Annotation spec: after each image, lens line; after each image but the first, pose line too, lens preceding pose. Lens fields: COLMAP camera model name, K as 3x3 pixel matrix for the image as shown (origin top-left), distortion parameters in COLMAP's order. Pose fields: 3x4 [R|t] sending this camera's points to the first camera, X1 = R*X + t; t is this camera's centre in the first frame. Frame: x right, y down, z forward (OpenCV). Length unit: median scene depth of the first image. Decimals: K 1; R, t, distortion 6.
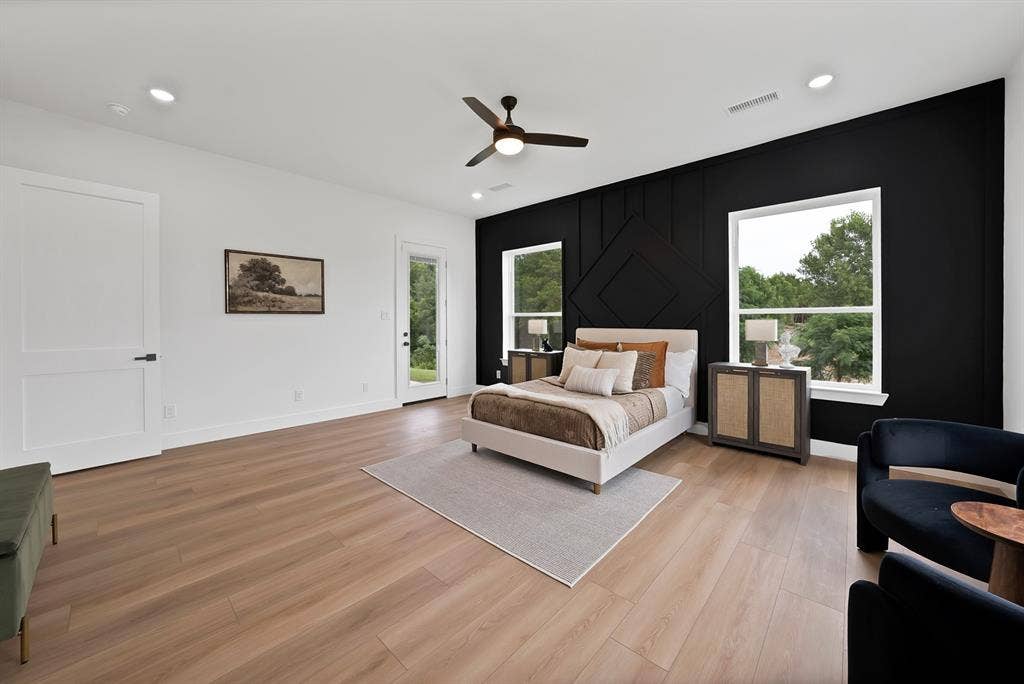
lens RADIAL K [[373.8, 0, 512.4], [0, 373.8, 338.3], [0, 0, 1]] dist [-0.027083, 0.007488]
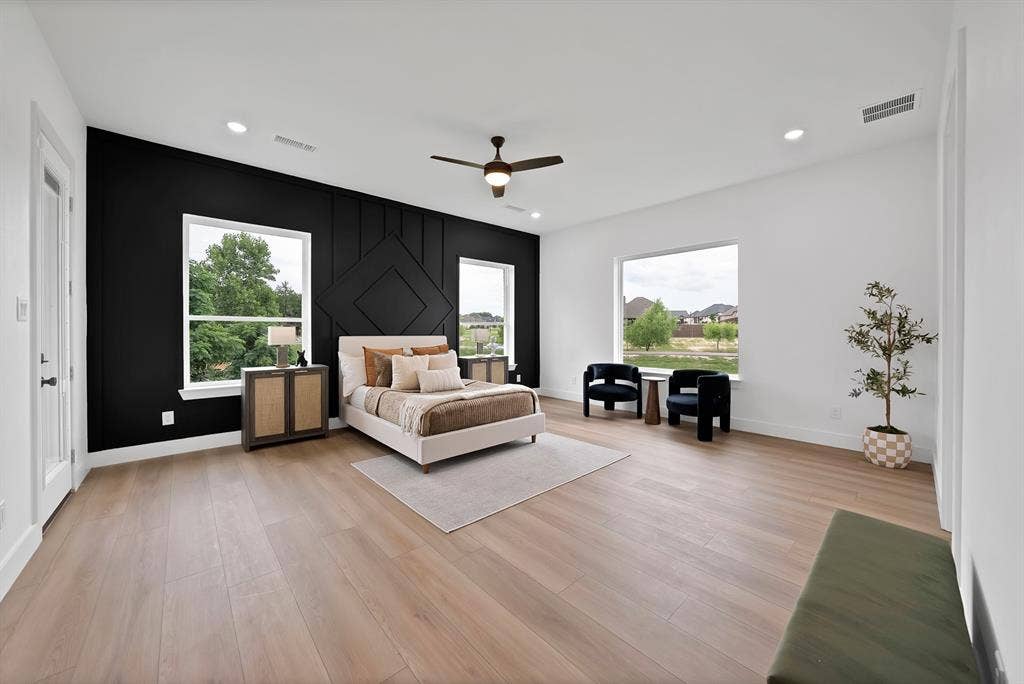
lens RADIAL K [[368.5, 0, 508.5], [0, 368.5, 349.8], [0, 0, 1]] dist [-0.017313, -0.000006]
pose [[0.107151, -0.051636, 0.992901, -0.848097], [0.042142, 0.997989, 0.047352, -0.024584], [-0.993349, 0.036769, 0.109112, 0.619041]]
